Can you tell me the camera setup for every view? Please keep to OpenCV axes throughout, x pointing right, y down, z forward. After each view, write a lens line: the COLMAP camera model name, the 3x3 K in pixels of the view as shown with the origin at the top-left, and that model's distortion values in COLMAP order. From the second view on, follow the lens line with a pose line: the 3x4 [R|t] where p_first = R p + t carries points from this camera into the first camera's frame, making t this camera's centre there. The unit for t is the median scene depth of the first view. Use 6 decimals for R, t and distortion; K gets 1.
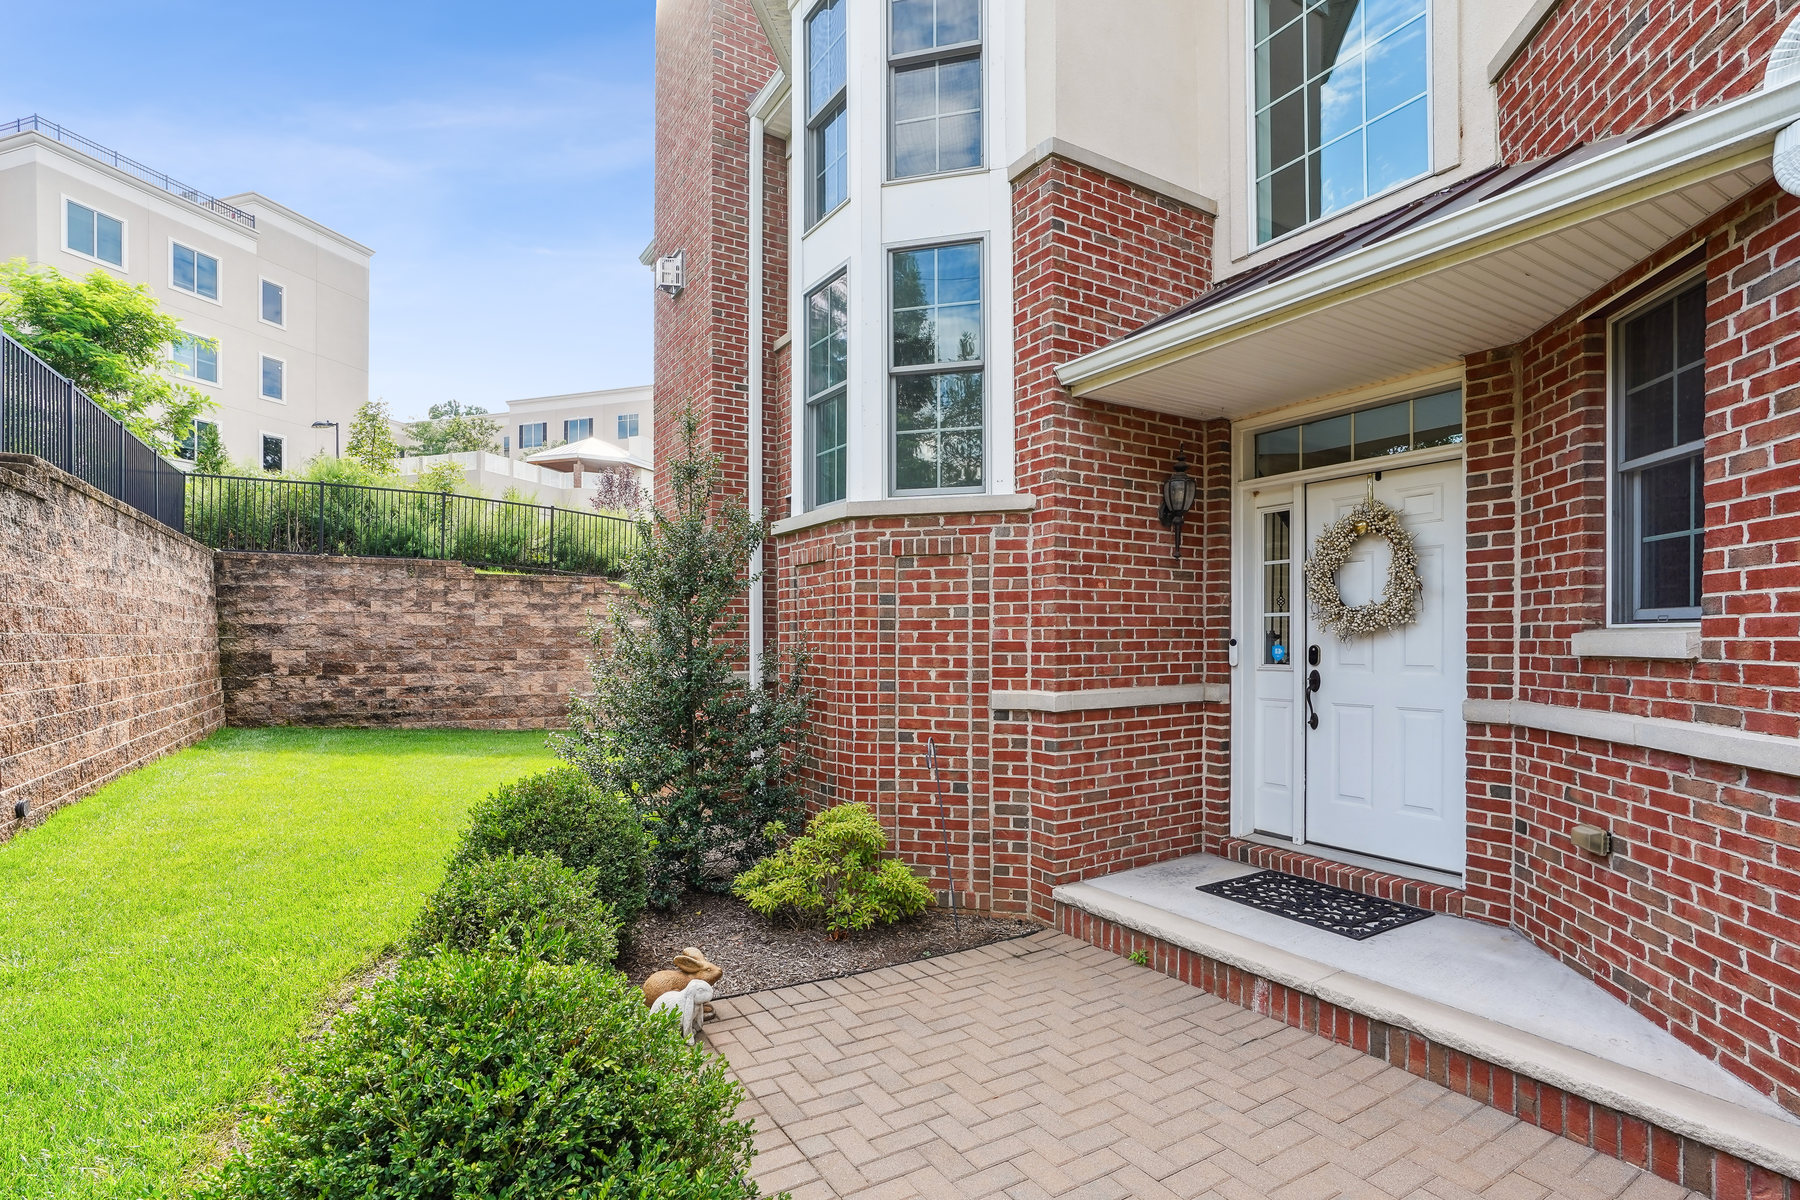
lens RADIAL K [[861.4, 0, 891.4], [0, 861.4, 638.8], [0, 0, 1]] dist [-0.042688, 0.000387]
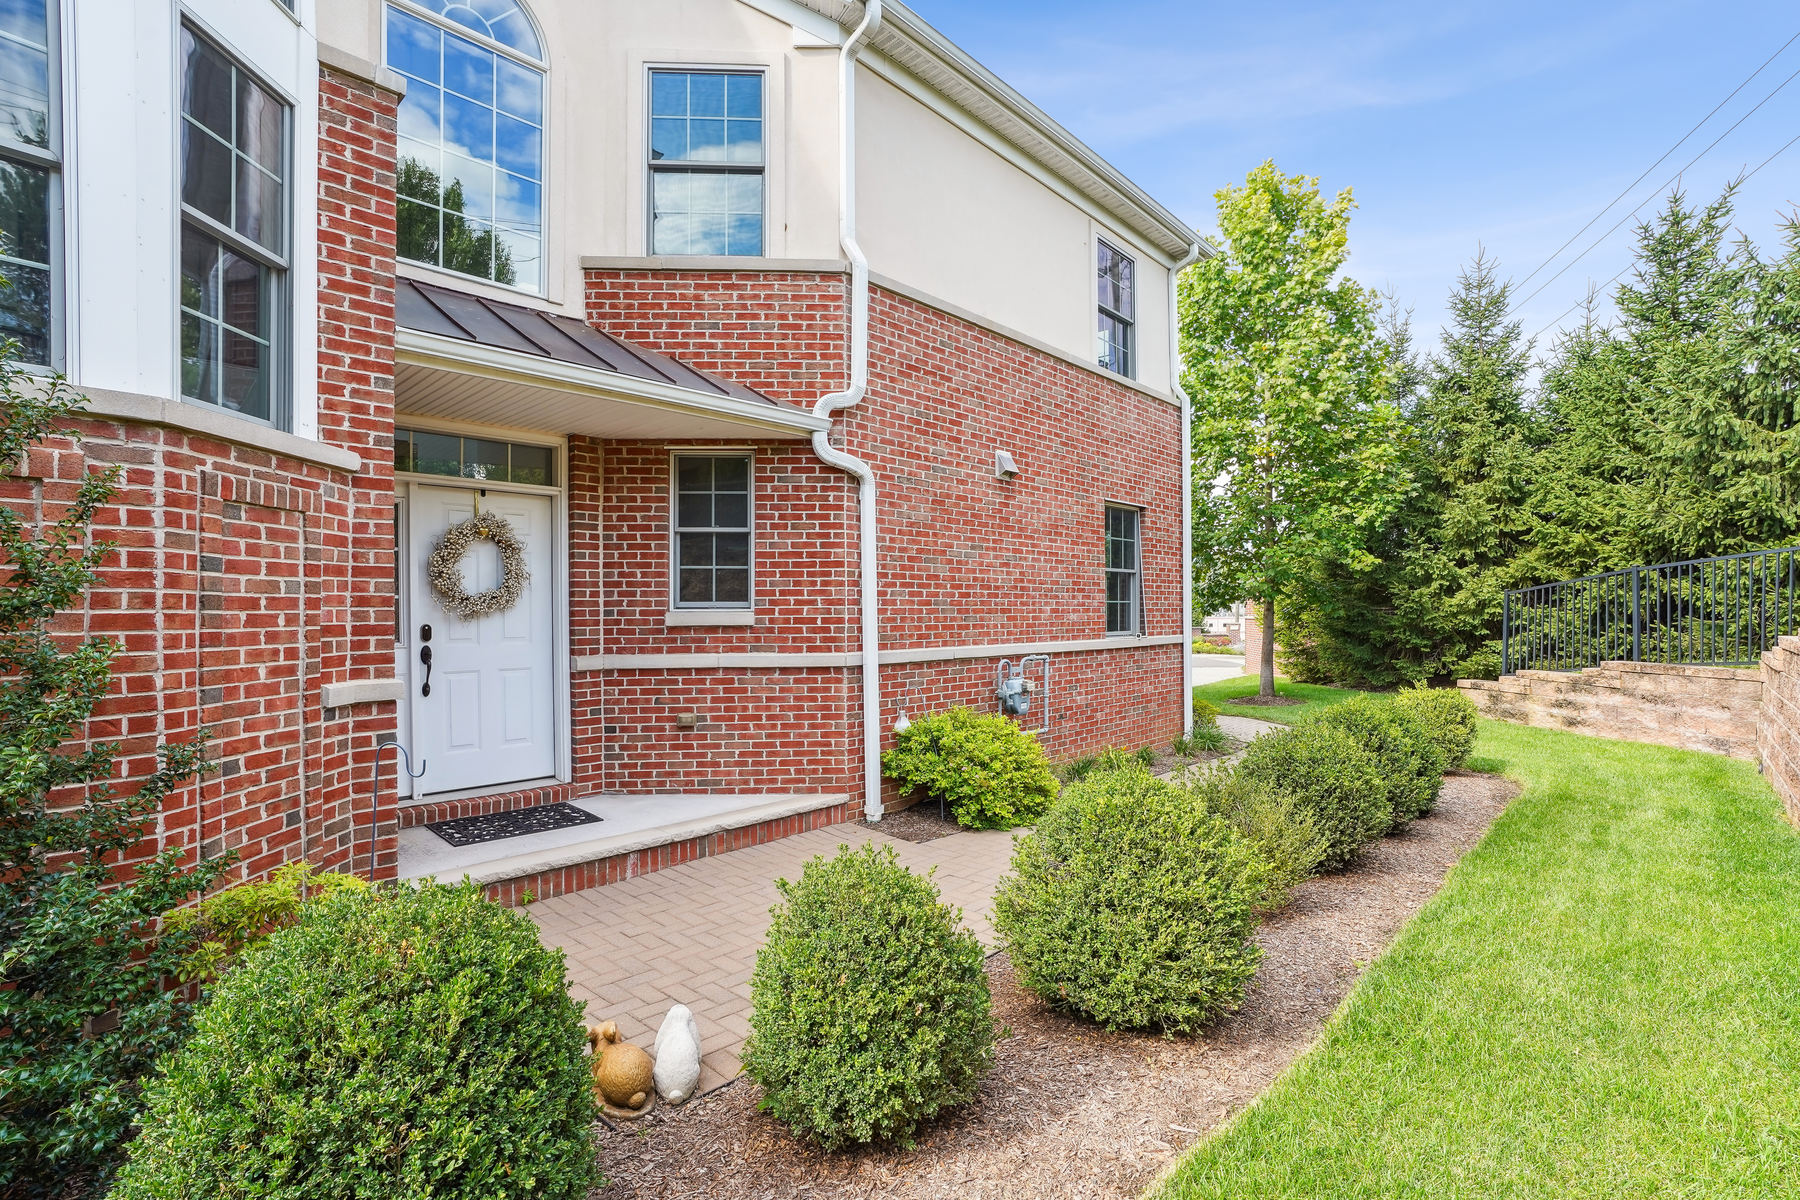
lens RADIAL K [[838.0, 0, 891.1], [0, 838.0, 593.4], [0, 0, 1]] dist [-0.044147, 0.020796]
pose [[-0.261552, 0.022402, 0.964929, -0.286548], [0.006392, 0.999749, -0.021478, -0.002368], [-0.965168, 0.000550, -0.261629, 0.255715]]
